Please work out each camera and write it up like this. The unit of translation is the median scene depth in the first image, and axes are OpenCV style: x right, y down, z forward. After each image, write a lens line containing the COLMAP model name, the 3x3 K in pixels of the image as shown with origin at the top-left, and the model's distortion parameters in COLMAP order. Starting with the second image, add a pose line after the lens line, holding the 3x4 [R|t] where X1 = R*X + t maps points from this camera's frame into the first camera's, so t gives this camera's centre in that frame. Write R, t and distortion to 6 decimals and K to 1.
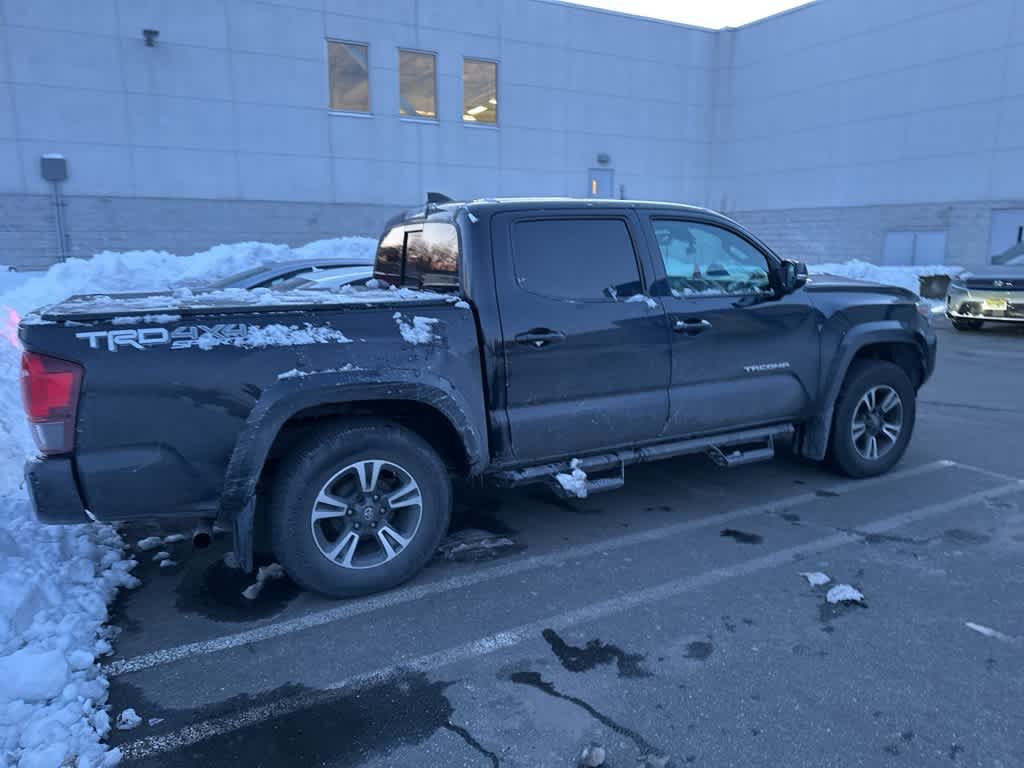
lens RADIAL K [[726.2, 0, 519.0], [0, 726.2, 387.0], [0, 0, 1]] dist [0.058111, -0.074045]
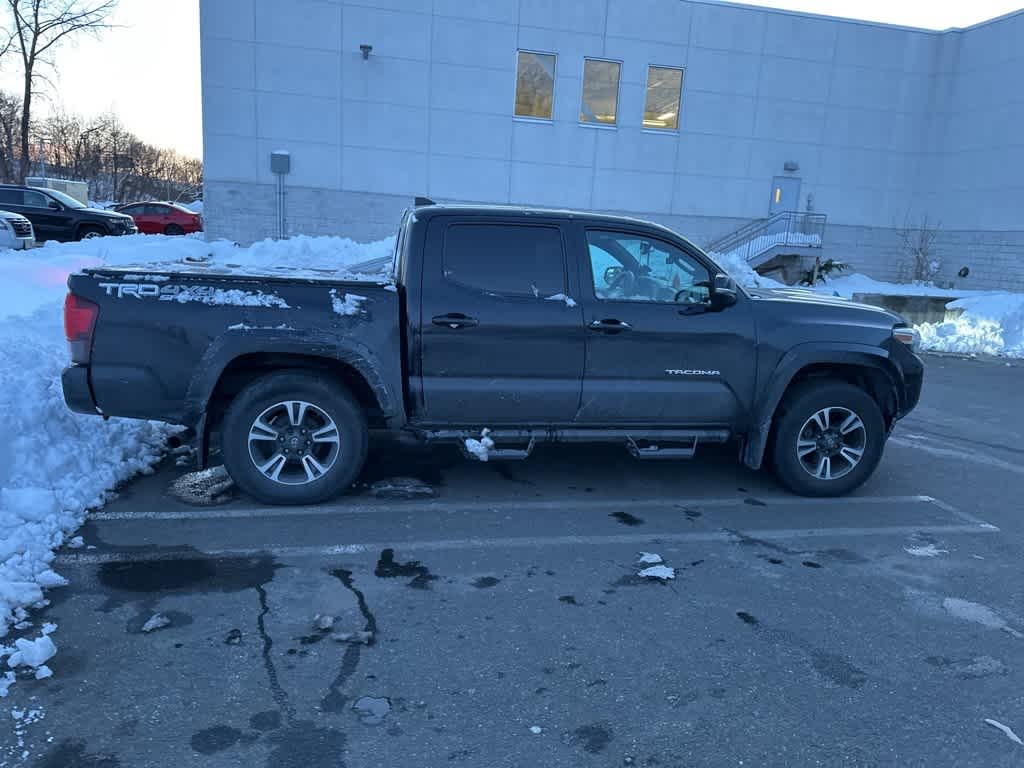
lens RADIAL K [[726.2, 0, 506.6], [0, 726.2, 381.7], [0, 0, 1]] dist [0.058111, -0.074045]
pose [[0.951268, 0.114288, -0.286404, 0.456954], [-0.116790, 0.993121, 0.008392, 0.010942], [0.285393, 0.025466, 0.958072, -0.121654]]
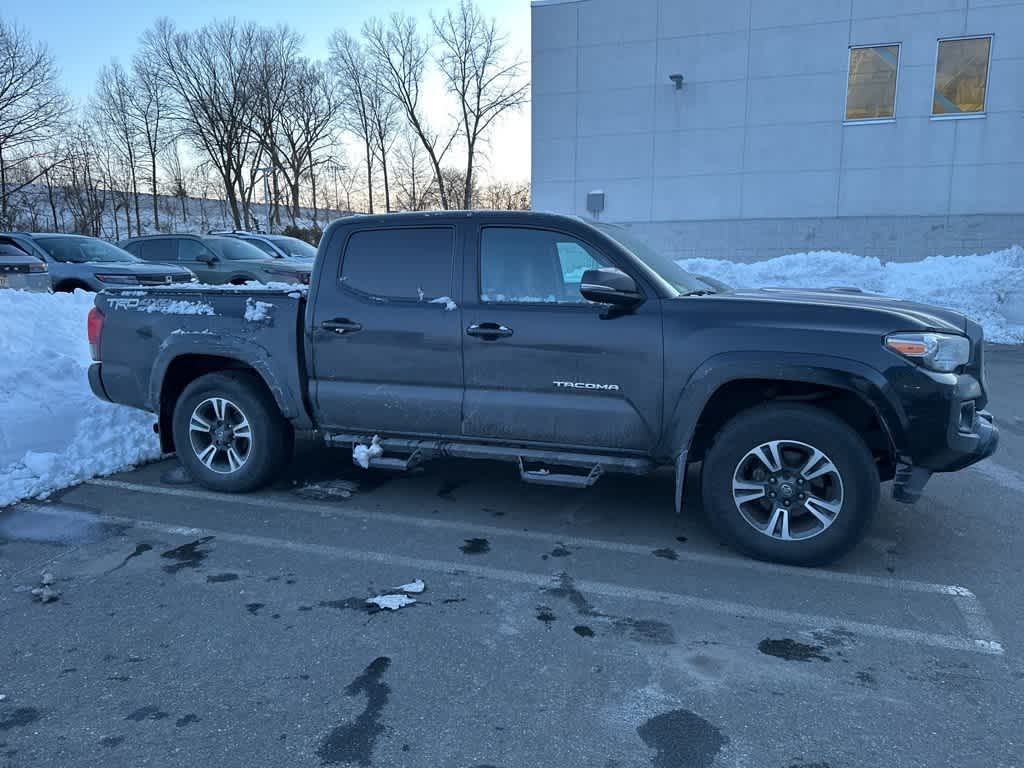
lens RADIAL K [[726.2, 0, 516.4], [0, 726.2, 376.9], [0, 0, 1]] dist [0.058111, -0.074045]
pose [[0.662748, 0.117777, -0.739522, 1.117178], [-0.145724, 0.988959, 0.026908, -0.058779], [0.734526, 0.089933, 0.672594, 0.395516]]
